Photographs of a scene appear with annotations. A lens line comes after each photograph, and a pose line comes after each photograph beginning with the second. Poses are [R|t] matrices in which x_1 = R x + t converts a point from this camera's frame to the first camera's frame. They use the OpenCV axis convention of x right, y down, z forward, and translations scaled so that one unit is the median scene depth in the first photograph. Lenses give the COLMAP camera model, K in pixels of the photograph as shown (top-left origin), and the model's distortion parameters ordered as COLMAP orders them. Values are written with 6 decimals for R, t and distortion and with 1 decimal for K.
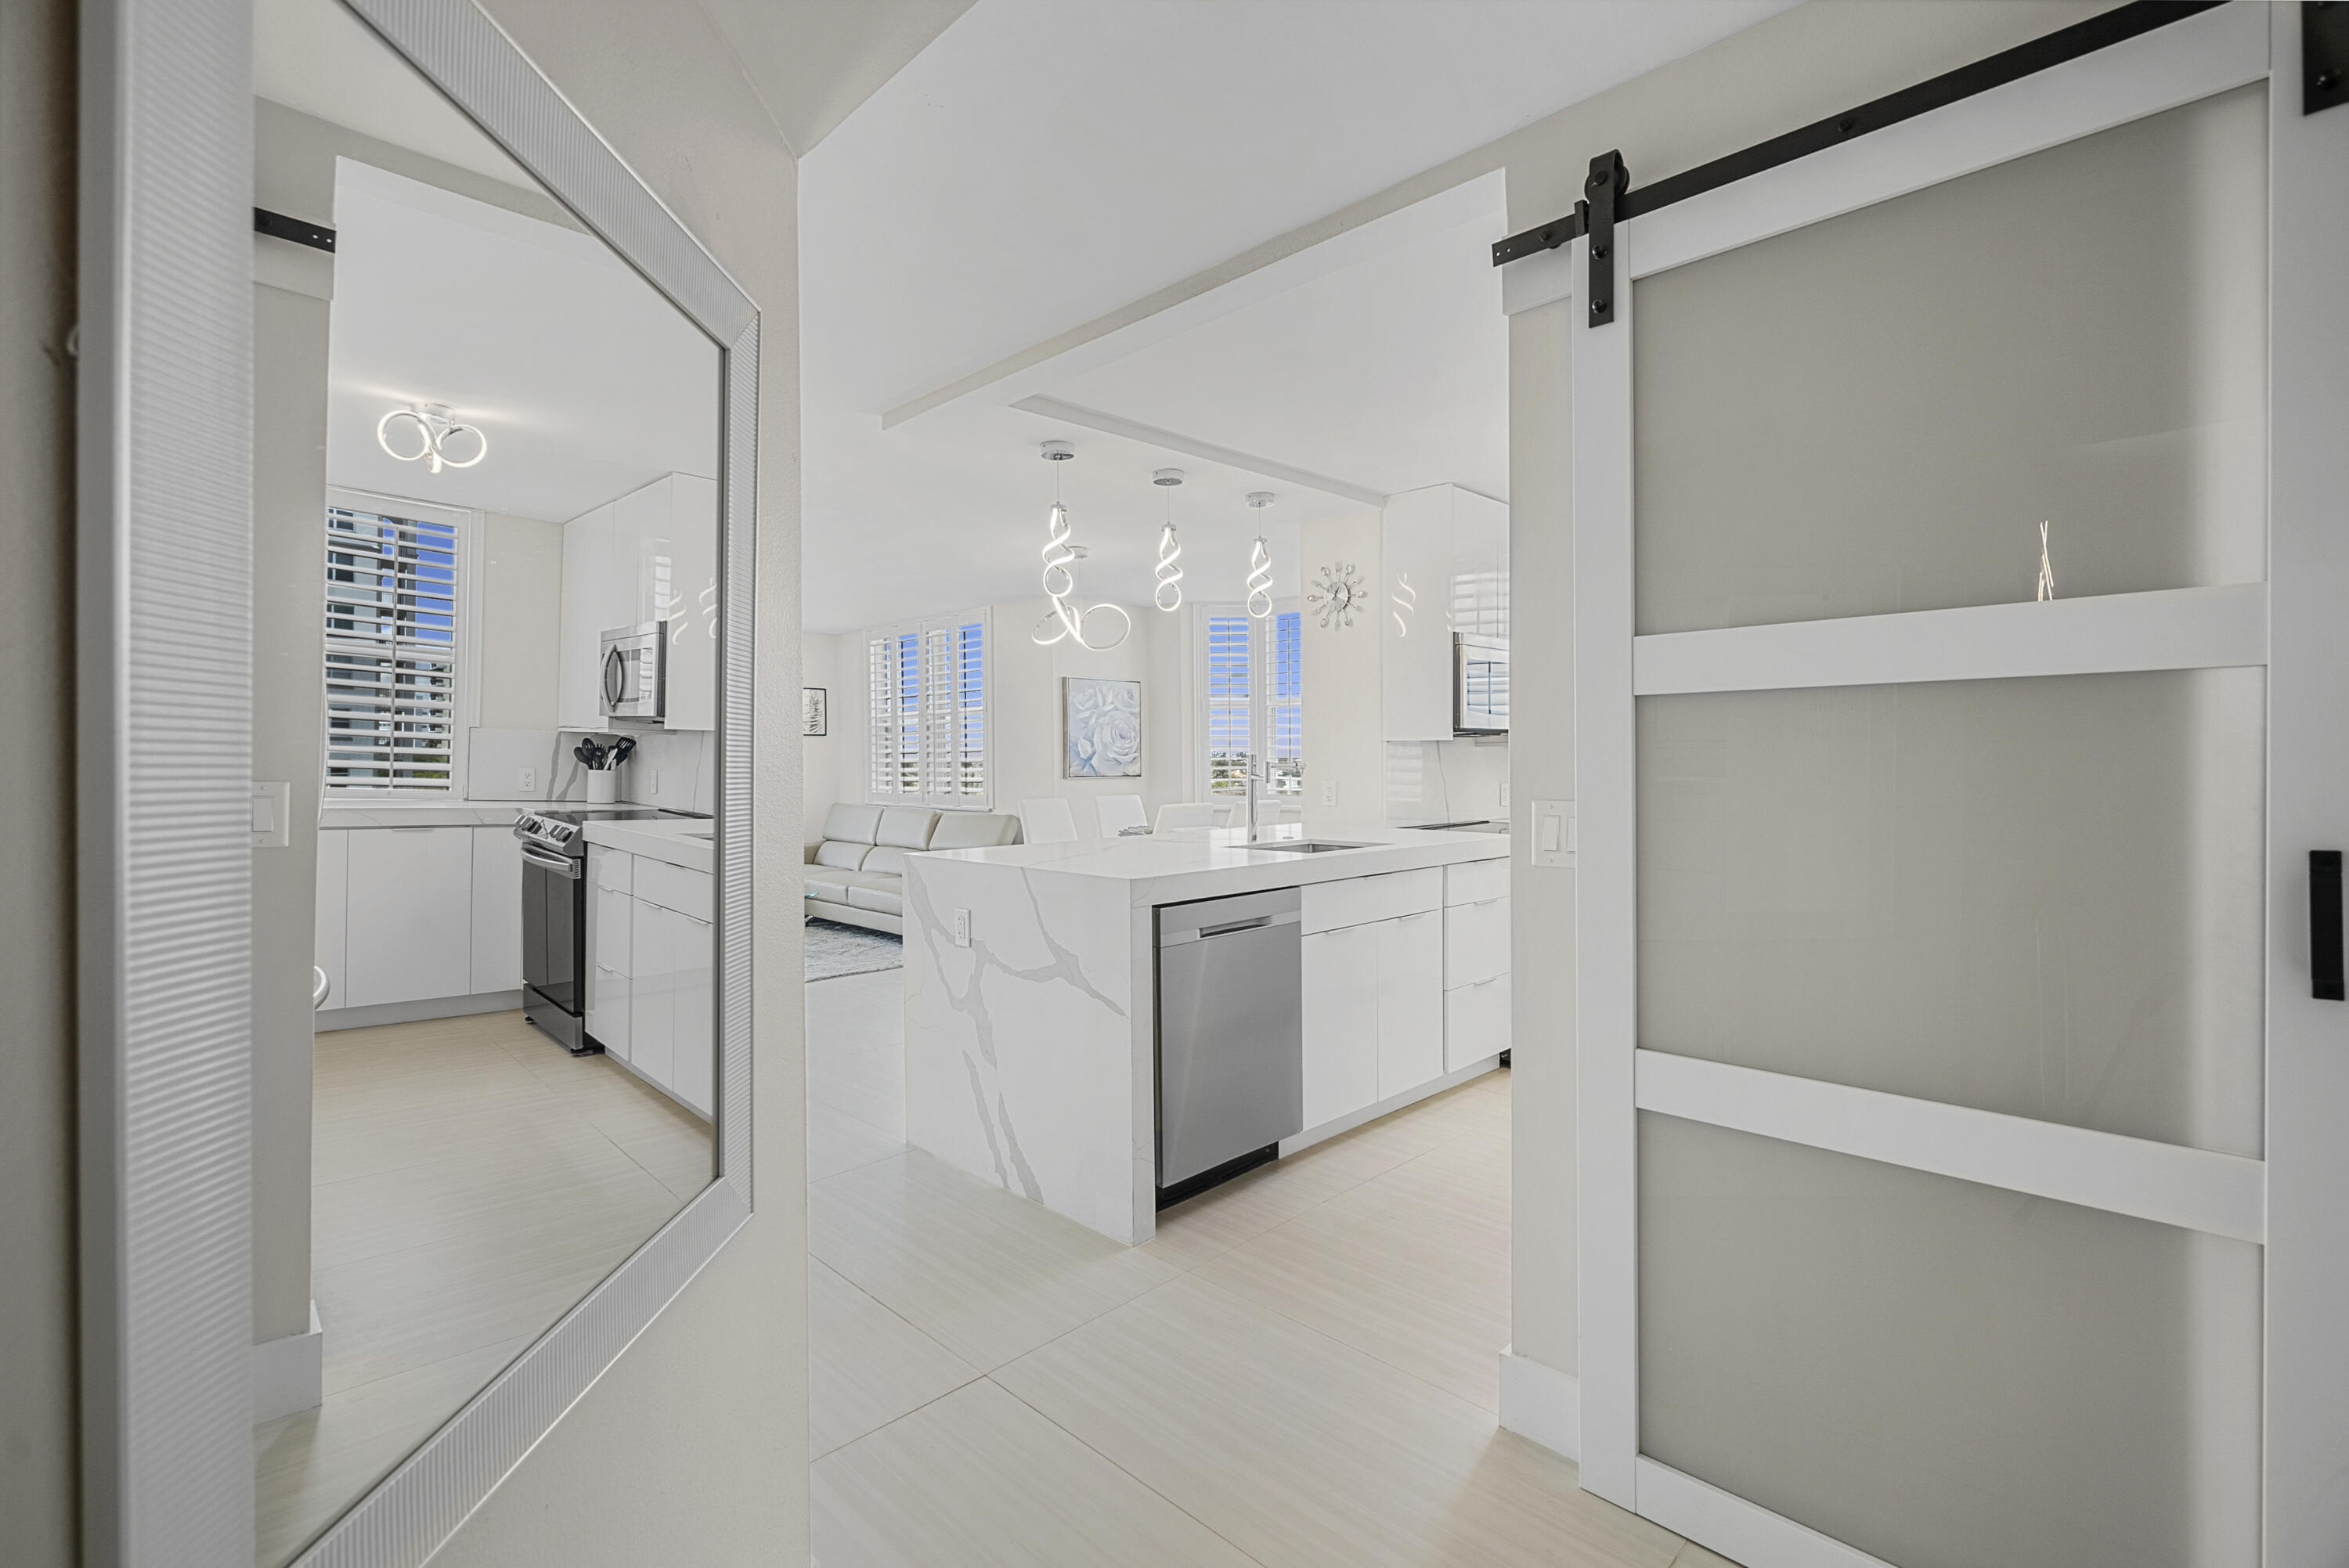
lens RADIAL K [[1084.3, 0, 1155.5], [0, 1084.3, 771.6], [0, 0, 1]] dist [-0.004690, 0.002309]
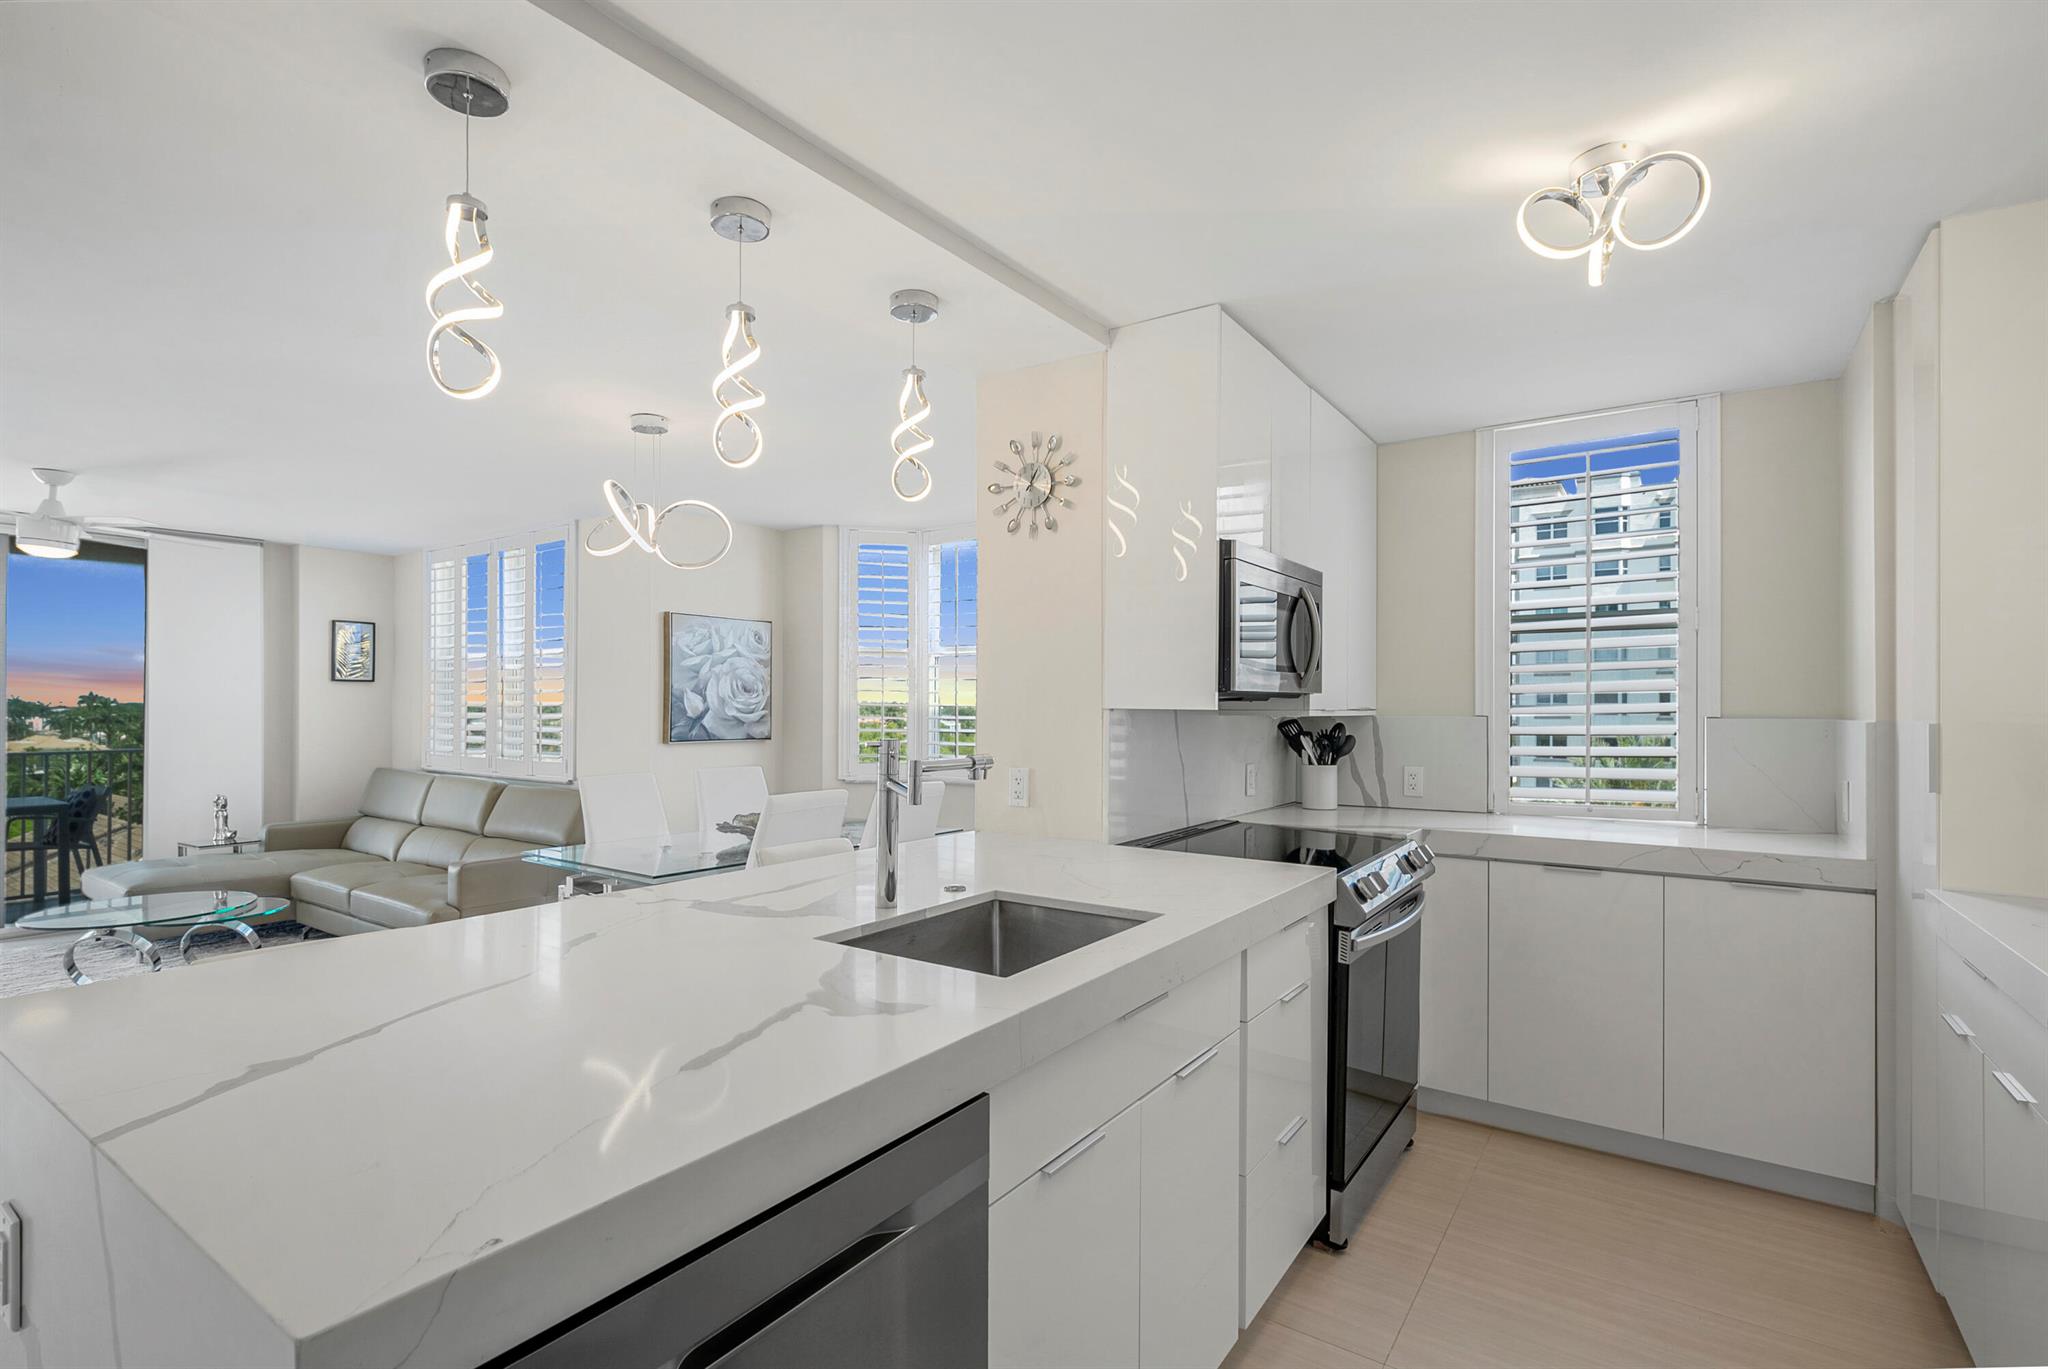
lens RADIAL K [[945.5, 0, 1013.5], [0, 945.5, 690.2], [0, 0, 1]] dist [-0.004690, 0.002309]
pose [[0.981758, 0.014112, 0.189612, 0.049192], [-0.009010, 0.999575, -0.027739, -0.022507], [-0.189922, 0.025524, 0.981467, 0.443856]]
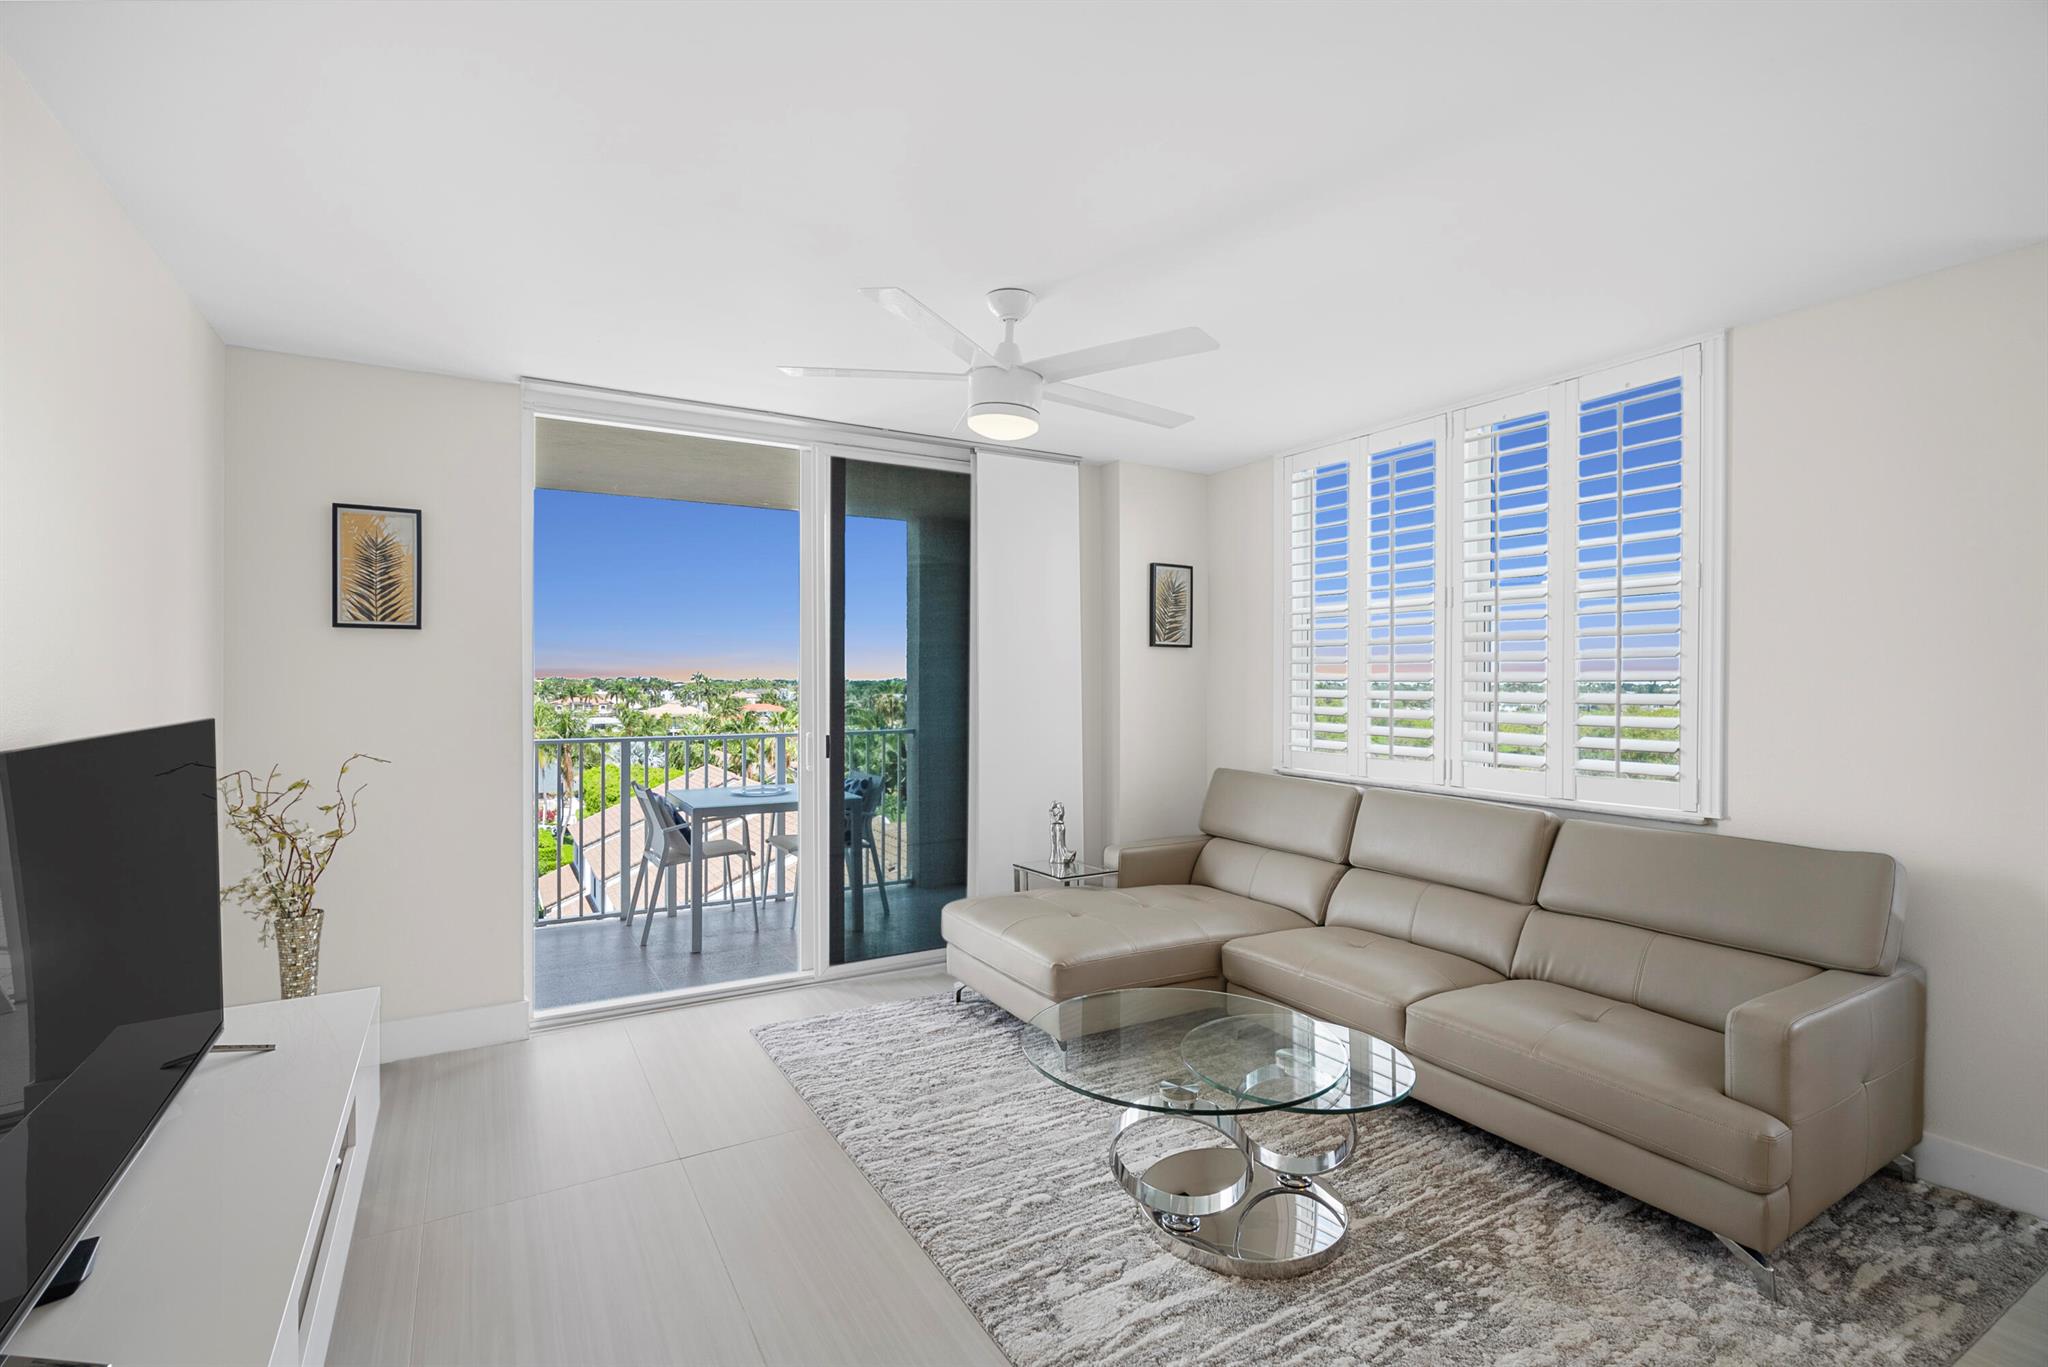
lens RADIAL K [[945.5, 0, 1017.9], [0, 945.5, 679.1], [0, 0, 1]] dist [-0.004690, 0.002309]
pose [[0.968542, 0.012945, -0.248512, -0.519091], [-0.015959, 0.999821, -0.010117, -0.017911], [0.248337, 0.013765, 0.968576, 0.943856]]
